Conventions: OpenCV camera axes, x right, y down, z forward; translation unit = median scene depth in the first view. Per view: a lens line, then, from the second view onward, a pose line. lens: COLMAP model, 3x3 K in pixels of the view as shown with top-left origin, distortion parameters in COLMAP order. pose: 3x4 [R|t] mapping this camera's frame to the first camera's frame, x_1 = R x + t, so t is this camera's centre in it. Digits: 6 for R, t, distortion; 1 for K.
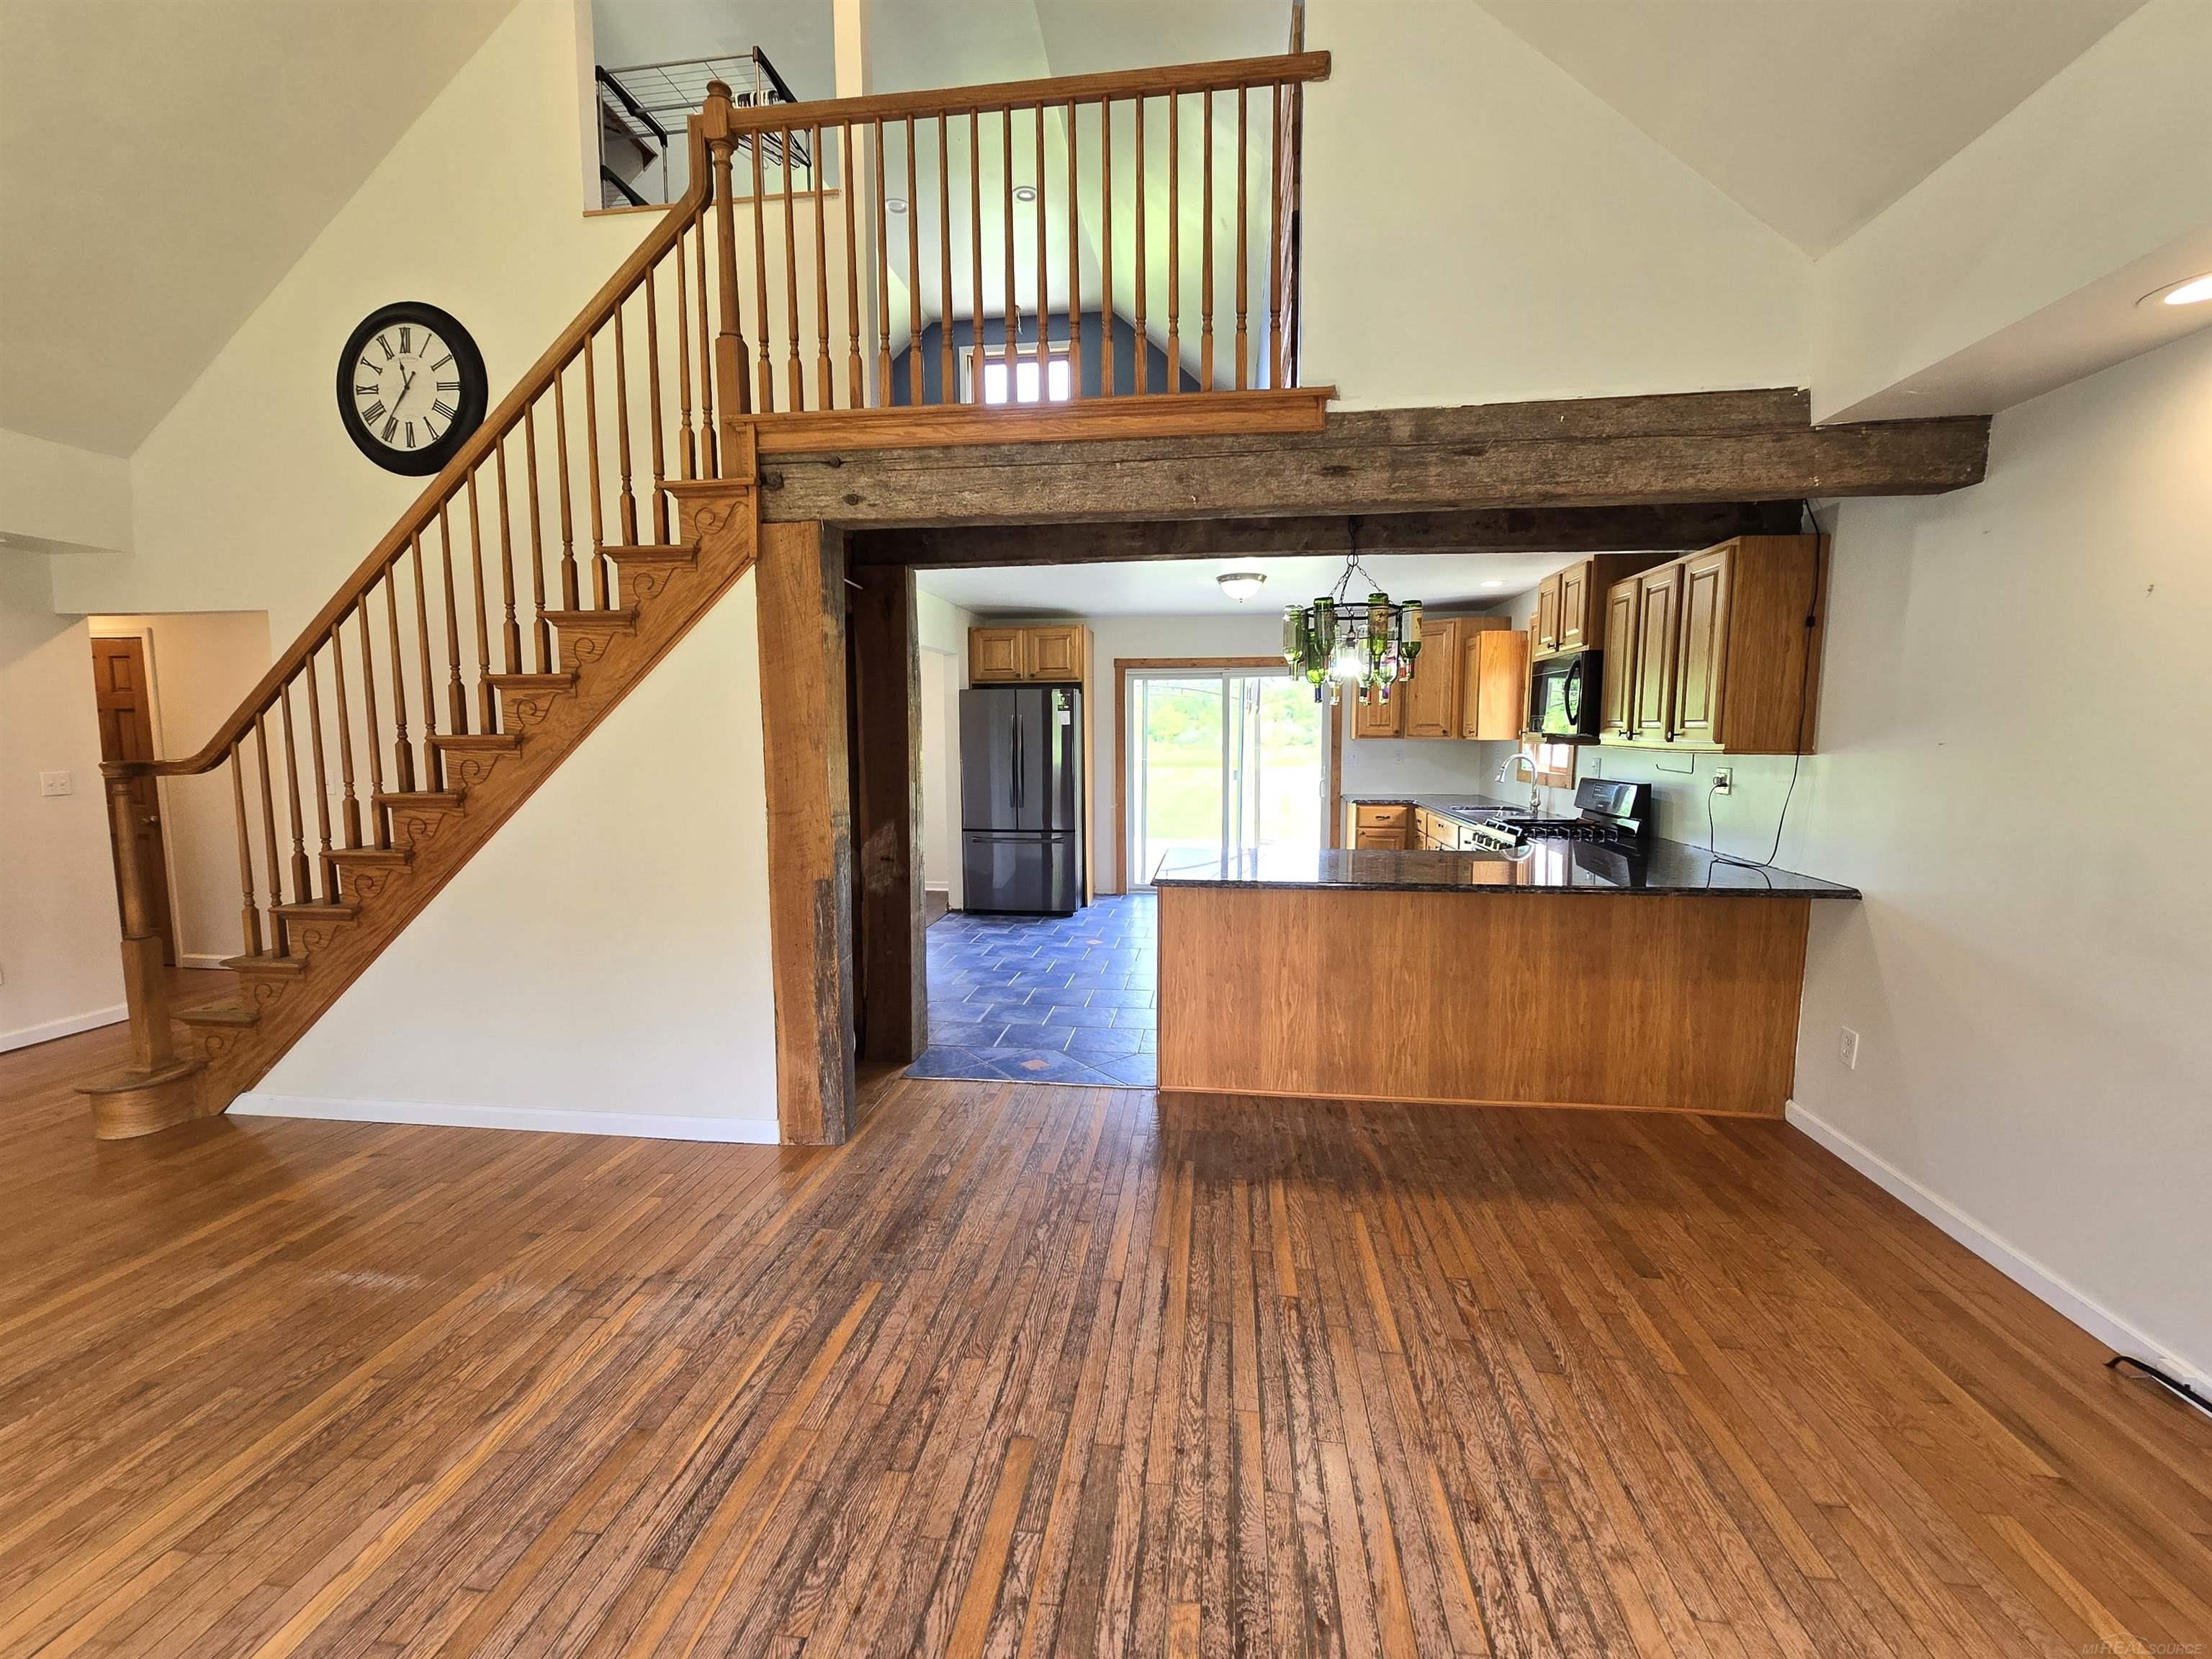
lens RADIAL K [[931.9, 0, 1098.1], [0, 931.9, 818.8], [0, 0, 1]] dist [-0.003941, 0.001566]
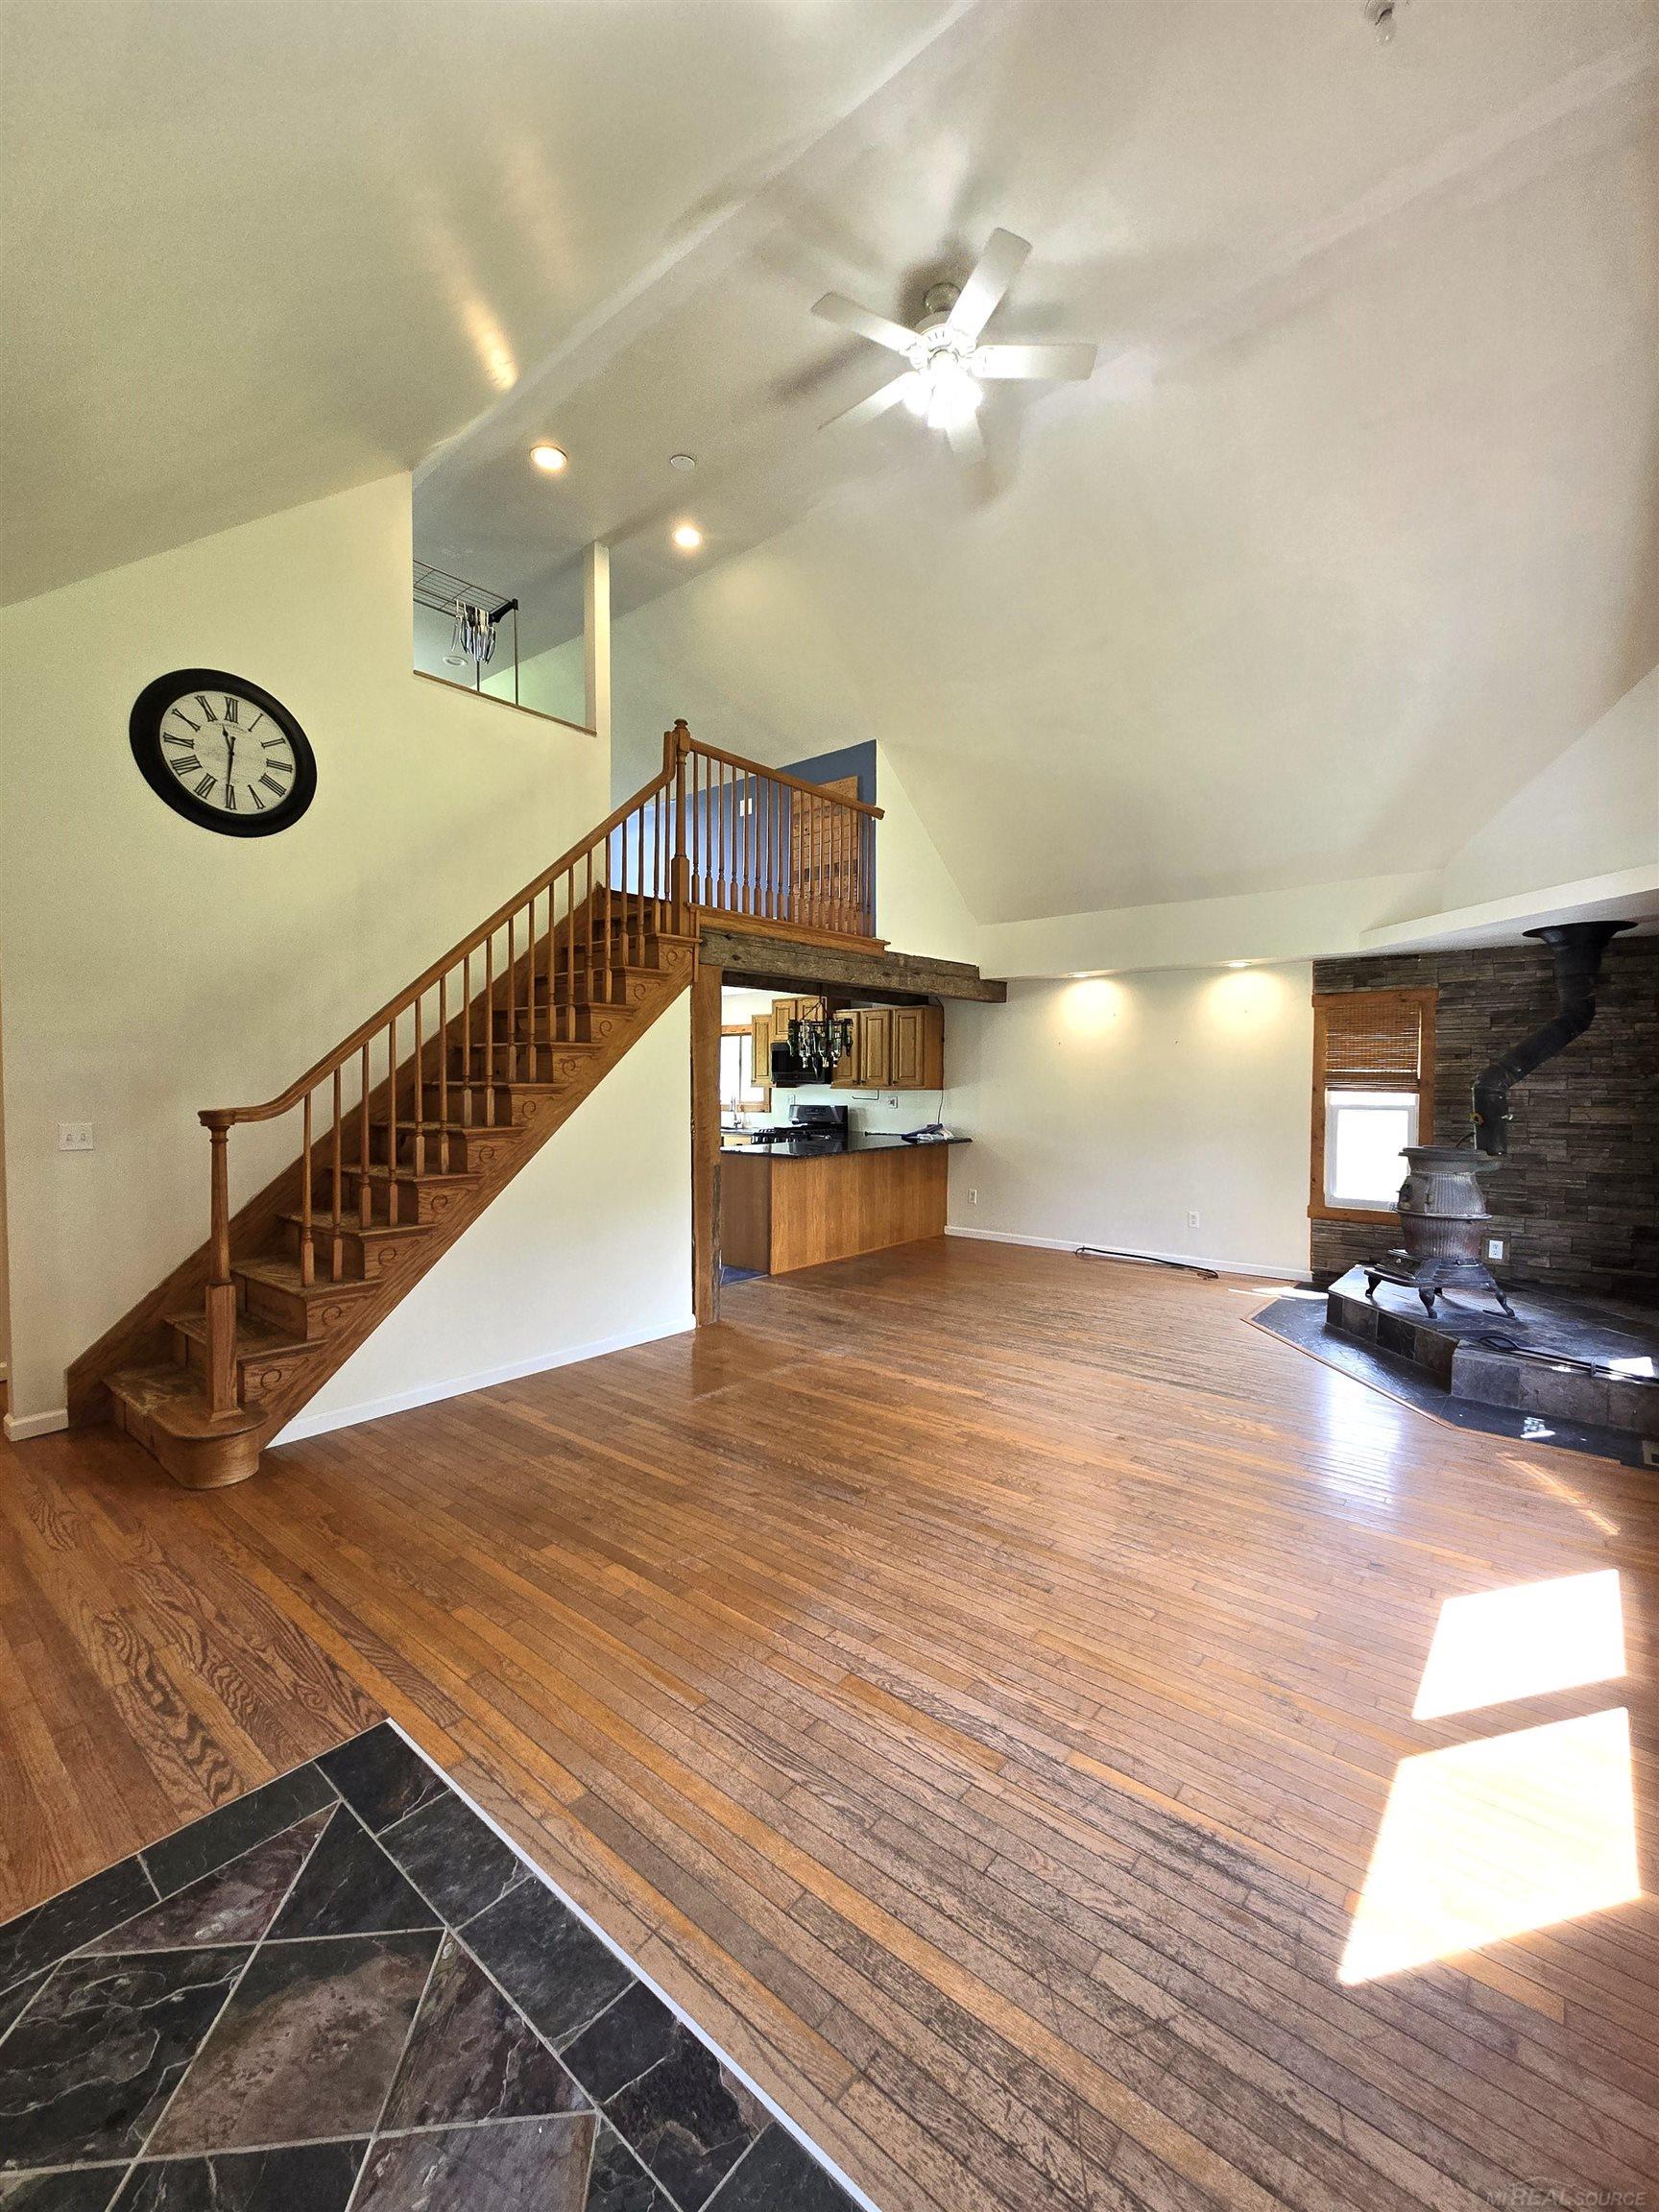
lens RADIAL K [[931.9, 0, 846.0], [0, 931.9, 1099.9], [0, 0, 1]] dist [-0.003941, 0.001566]
pose [[0.519924, -0.016066, 0.854062, -1.795114], [0.080532, 0.996292, -0.030283, 0.016950], [-0.850408, 0.084525, 0.519290, -0.138464]]
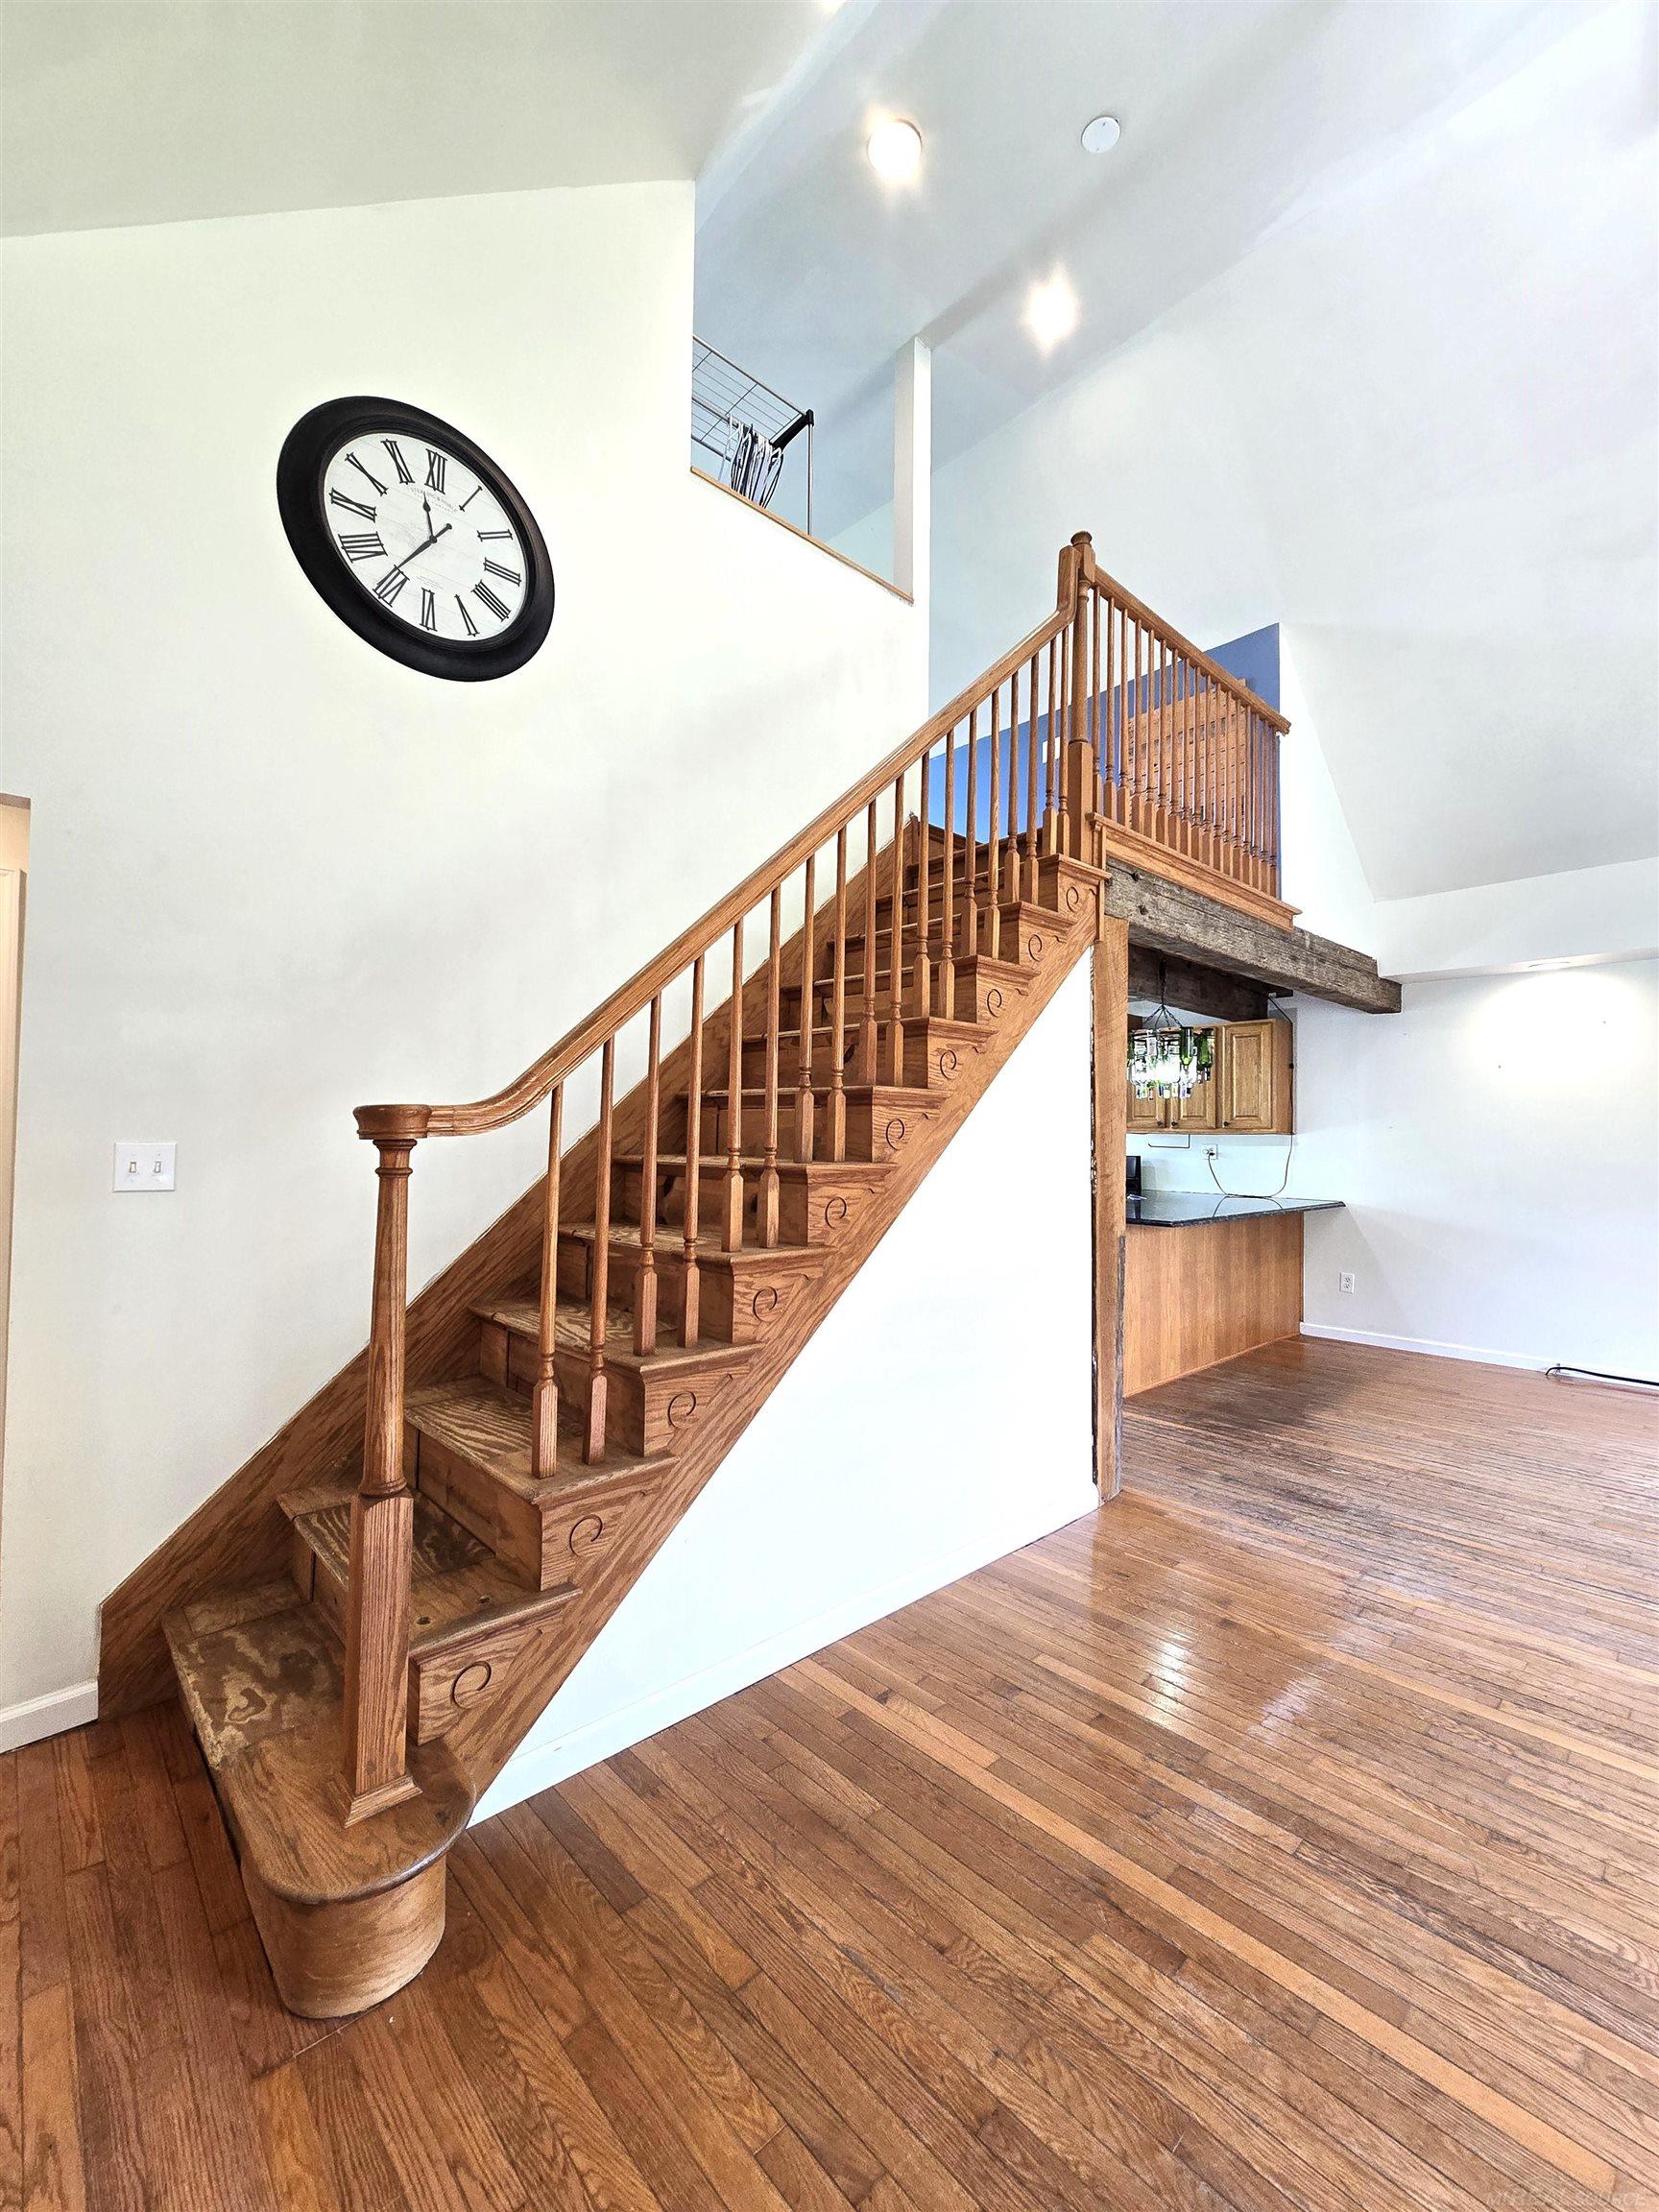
lens RADIAL K [[931.9, 0, 839.2], [0, 931.9, 1096.0], [0, 0, 1]] dist [-0.003941, 0.001566]
pose [[0.622640, 0.045977, 0.781156, -1.467081], [0.063724, 0.991977, -0.109179, 0.000867], [-0.779909, 0.117758, 0.614715, 0.611237]]
